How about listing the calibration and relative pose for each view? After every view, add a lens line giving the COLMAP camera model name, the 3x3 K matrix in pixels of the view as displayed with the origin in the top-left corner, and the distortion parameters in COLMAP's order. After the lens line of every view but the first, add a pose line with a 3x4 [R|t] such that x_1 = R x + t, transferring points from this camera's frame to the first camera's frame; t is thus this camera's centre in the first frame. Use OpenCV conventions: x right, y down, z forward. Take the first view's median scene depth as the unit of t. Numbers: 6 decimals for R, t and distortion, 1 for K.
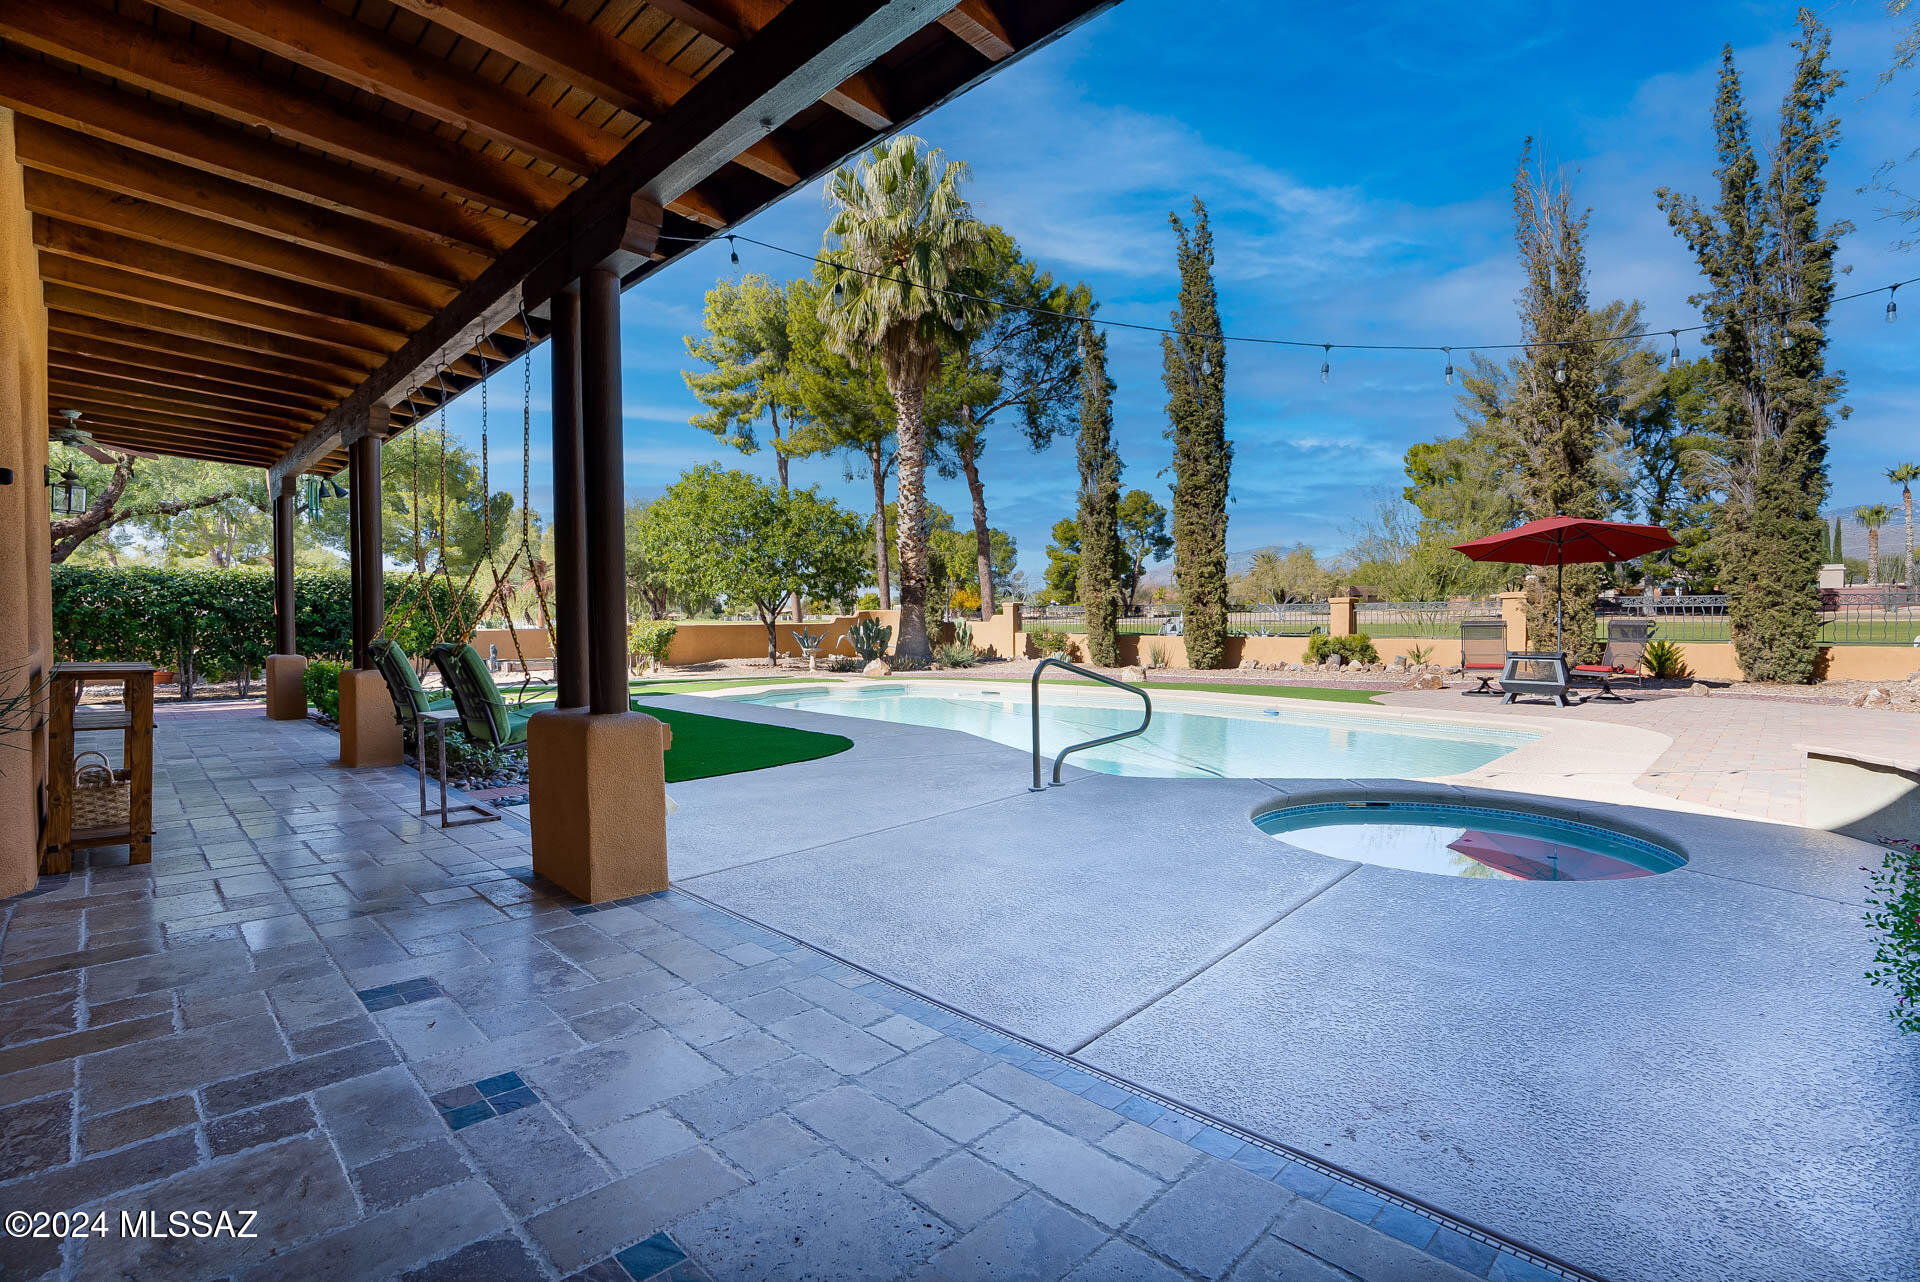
lens RADIAL K [[892.8, 0, 953.9], [0, 892.8, 634.2], [0, 0, 1]] dist [-0.071234, 0.027978]
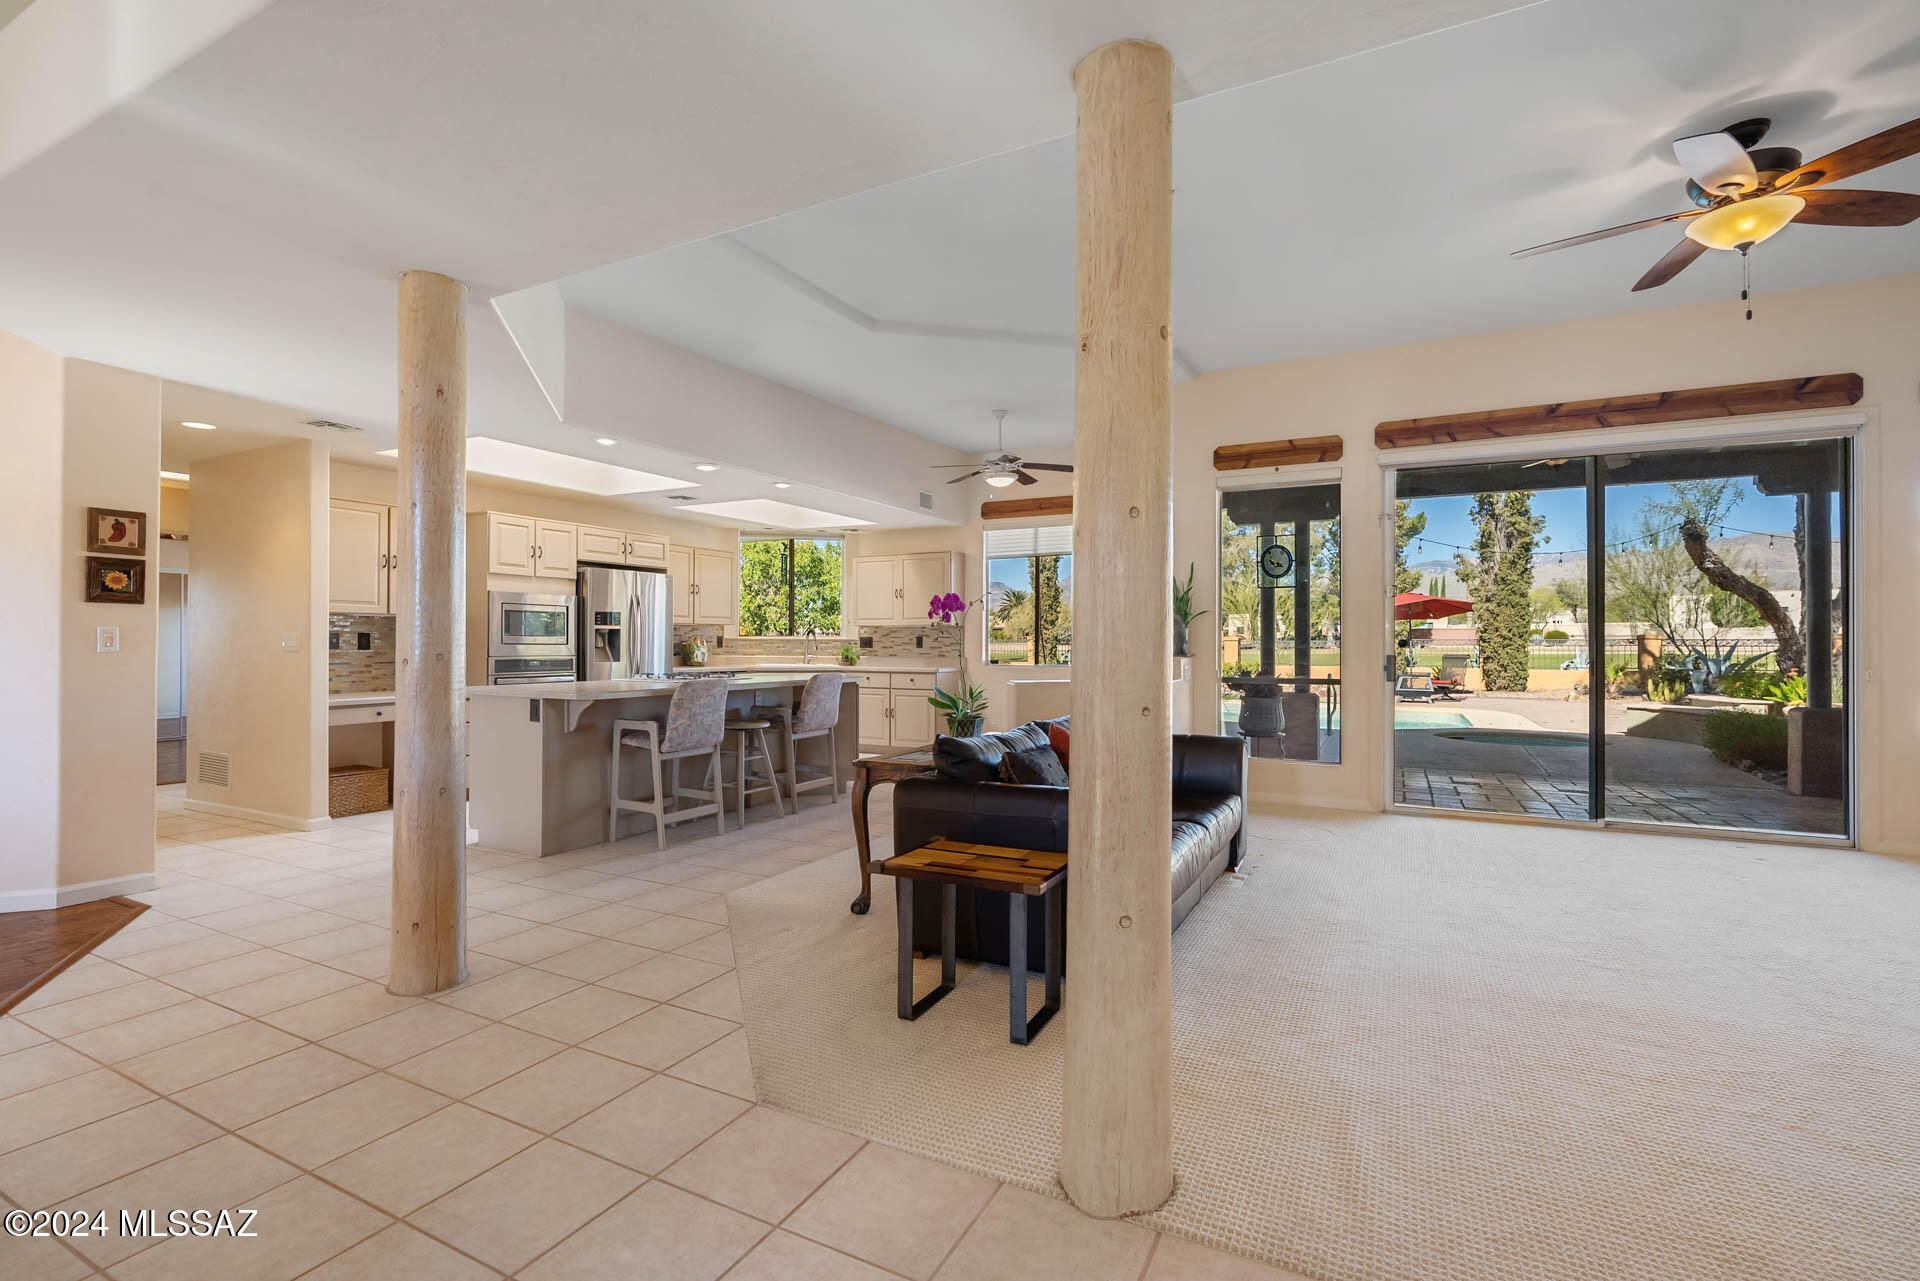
lens RADIAL K [[866.8, 0, 958.5], [0, 866.8, 638.3], [0, 0, 1]] dist [0.001364, -0.000061]
pose [[0.951299, 0.009963, 0.308108, -0.393694], [-0.001671, 0.999630, -0.027163, 0.000124], [-0.308265, 0.025325, 0.950963, -0.200649]]
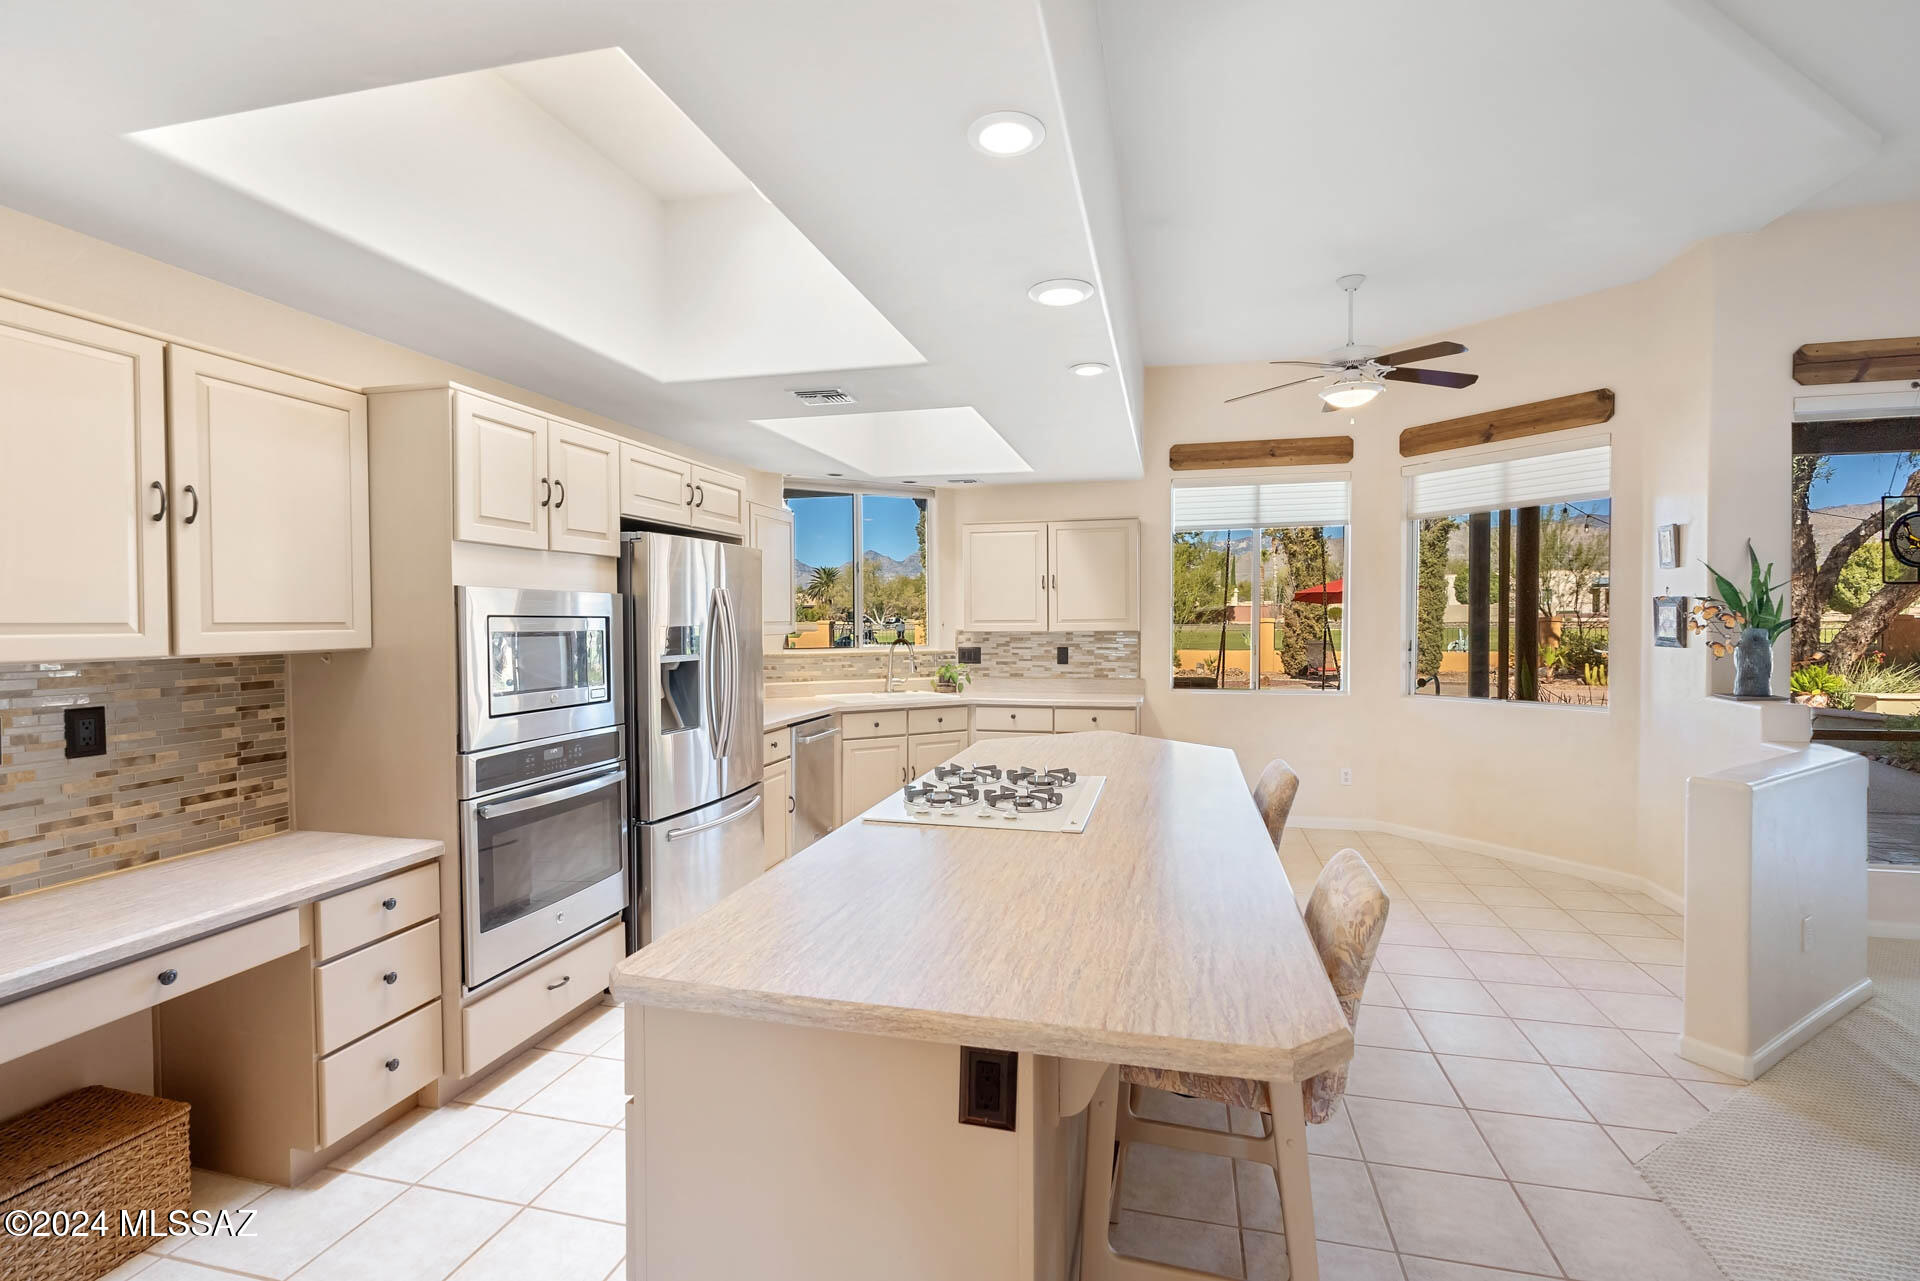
lens RADIAL K [[866.8, 0, 958.5], [0, 866.8, 638.3], [0, 0, 1]] dist [0.001364, -0.000061]
pose [[0.854382, -0.009543, 0.519557, -0.460628], [0.010799, 0.999942, 0.000609, -0.016807], [-0.519533, 0.005091, 0.854435, 0.002150]]
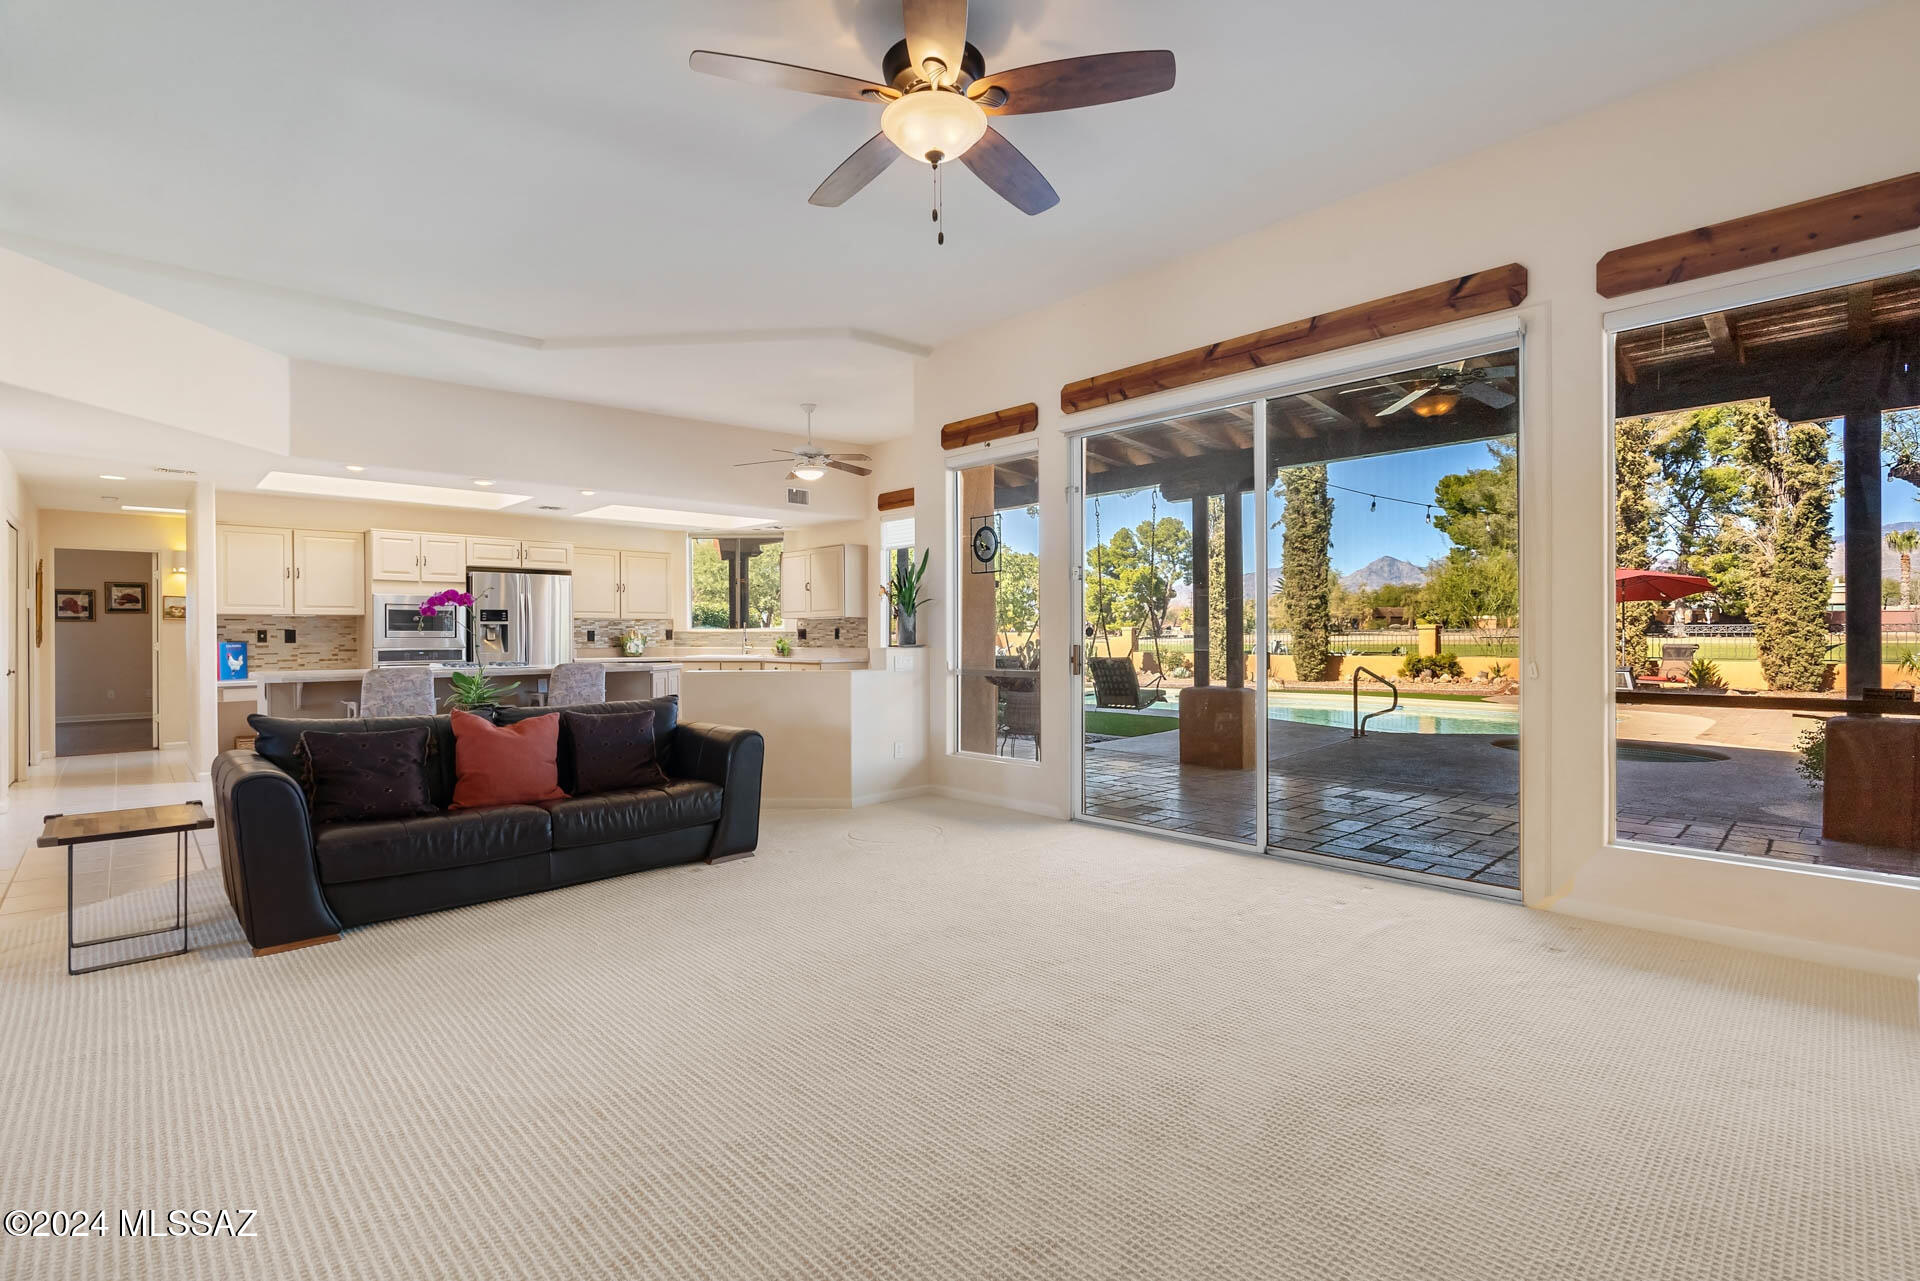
lens RADIAL K [[866.8, 0, 958.5], [0, 866.8, 638.3], [0, 0, 1]] dist [0.001364, -0.000061]
pose [[0.999925, 0.001783, -0.012086, -0.200090], [-0.001988, 0.999855, -0.016918, 0.000179], [0.012054, 0.016941, 0.999784, -0.228460]]
